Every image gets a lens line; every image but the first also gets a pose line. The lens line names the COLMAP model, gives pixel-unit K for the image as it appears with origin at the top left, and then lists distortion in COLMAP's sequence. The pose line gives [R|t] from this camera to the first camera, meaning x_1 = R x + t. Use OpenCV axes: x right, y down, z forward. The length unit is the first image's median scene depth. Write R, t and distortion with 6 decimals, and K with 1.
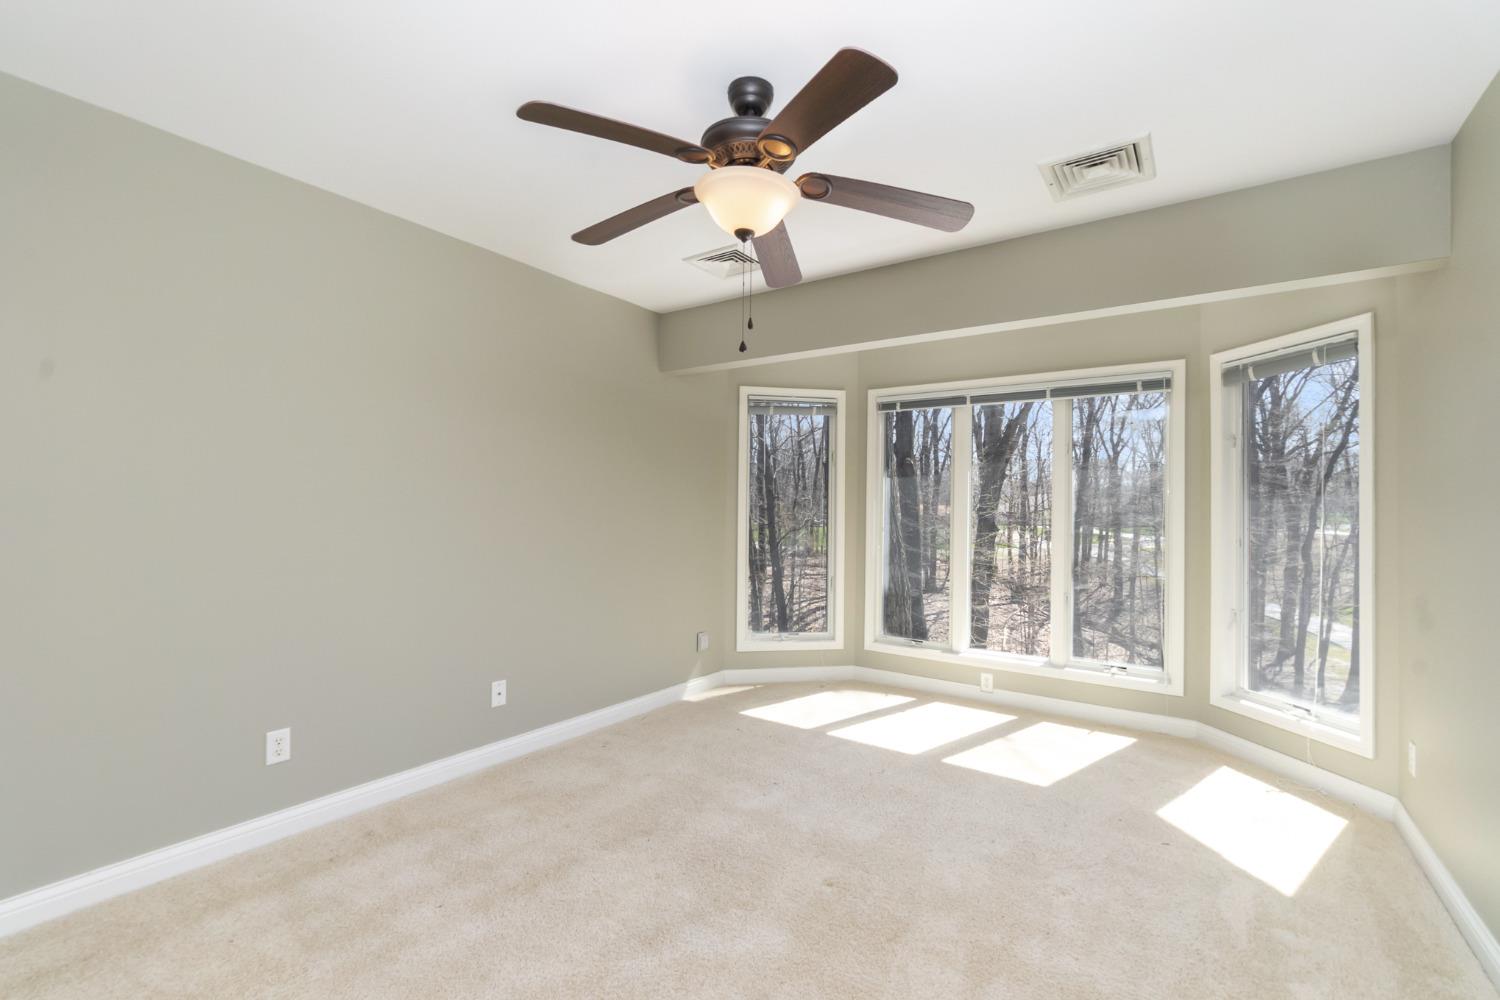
lens RADIAL K [[651.6, 0, 742.7], [0, 651.6, 503.4], [0, 0, 1]] dist [0.000144, 0.000513]
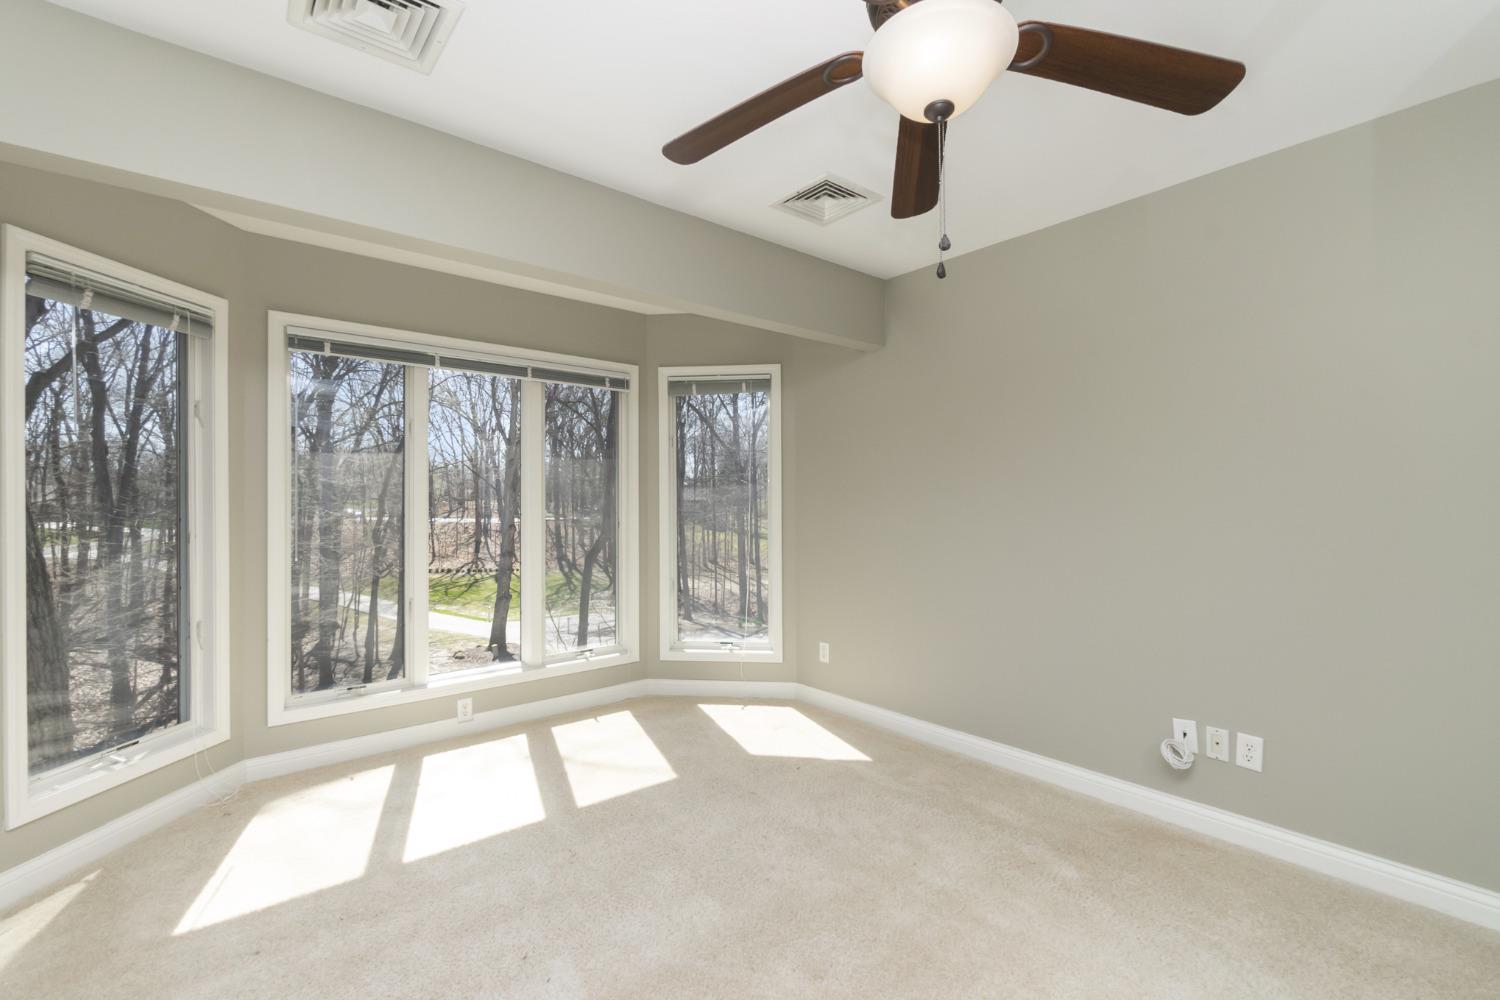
lens RADIAL K [[700.3, 0, 750.2], [0, 700.3, 492.0], [0, 0, 1]] dist [-0.000116, 0.000117]
pose [[0.231384, -0.018308, 0.972690, -0.433247], [-0.015132, 0.999634, 0.022414, -0.028388], [-0.972745, -0.019905, 0.231023, 0.488944]]
